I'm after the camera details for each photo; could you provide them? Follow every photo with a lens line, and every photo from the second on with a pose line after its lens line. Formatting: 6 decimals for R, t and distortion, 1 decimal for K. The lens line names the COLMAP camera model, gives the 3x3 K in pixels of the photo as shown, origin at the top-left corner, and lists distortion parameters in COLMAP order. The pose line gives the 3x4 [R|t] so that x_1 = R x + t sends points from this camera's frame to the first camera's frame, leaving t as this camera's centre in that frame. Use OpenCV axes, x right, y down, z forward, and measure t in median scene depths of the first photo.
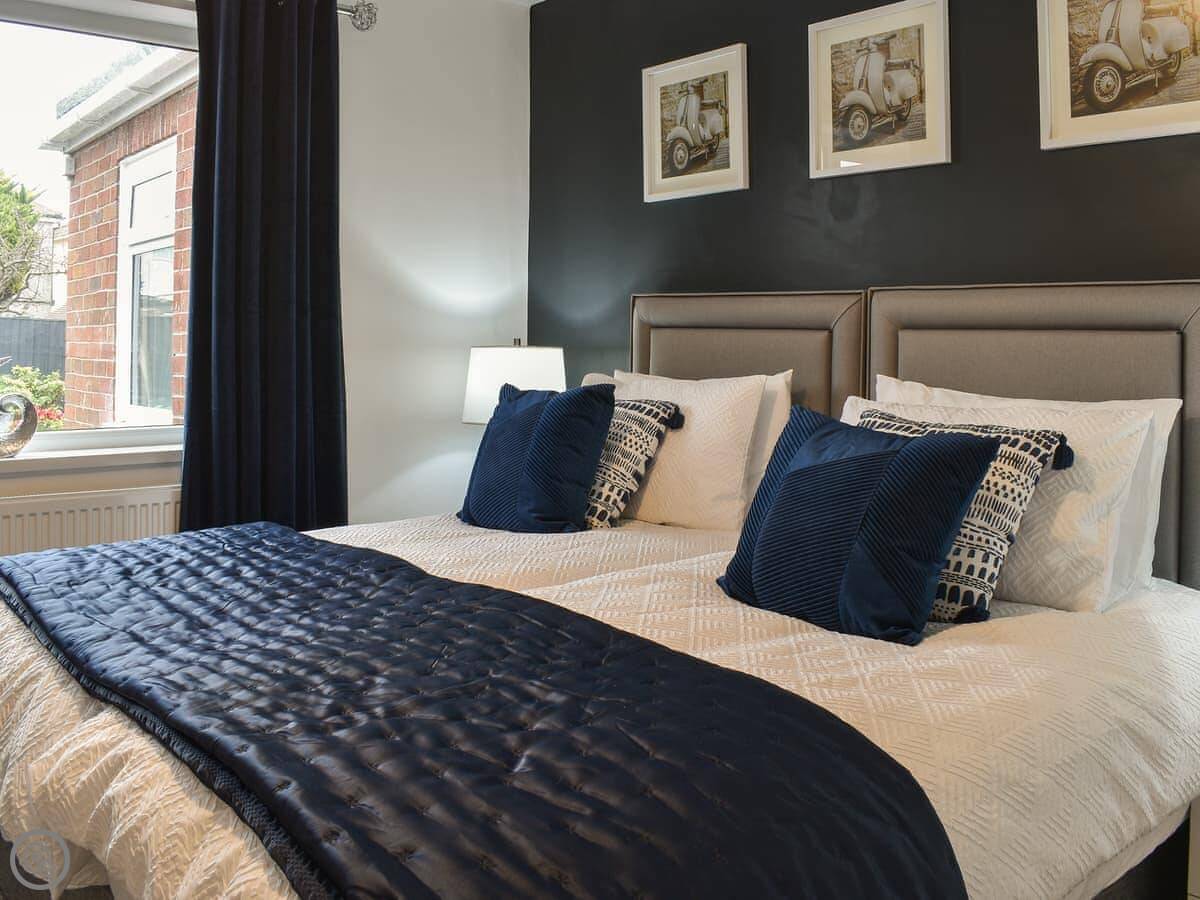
lens RADIAL K [[1076.9, 0, 600.0], [0, 1076.9, 450.0], [0, 0, 1]] dist [-0.116925, 0.051551]
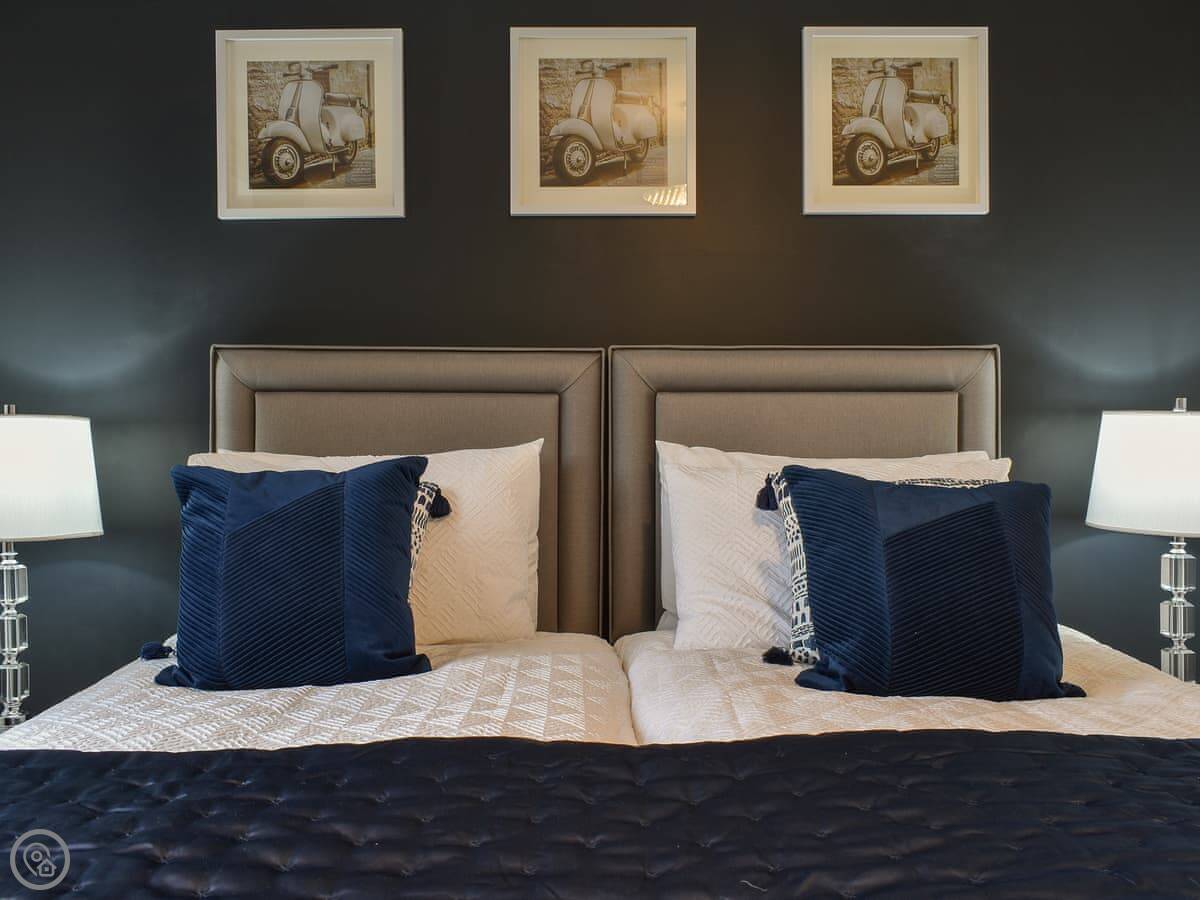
lens RADIAL K [[1003.4, 0, 600.1], [0, 1003.4, 508.2], [0, 0, 1]] dist [-0.019055, -0.000343]
pose [[0.648039, -0.081553, 0.757228, -0.351440], [0.084273, 0.995823, 0.035128, -0.040274], [-0.756930, 0.041049, 0.652205, 0.401856]]
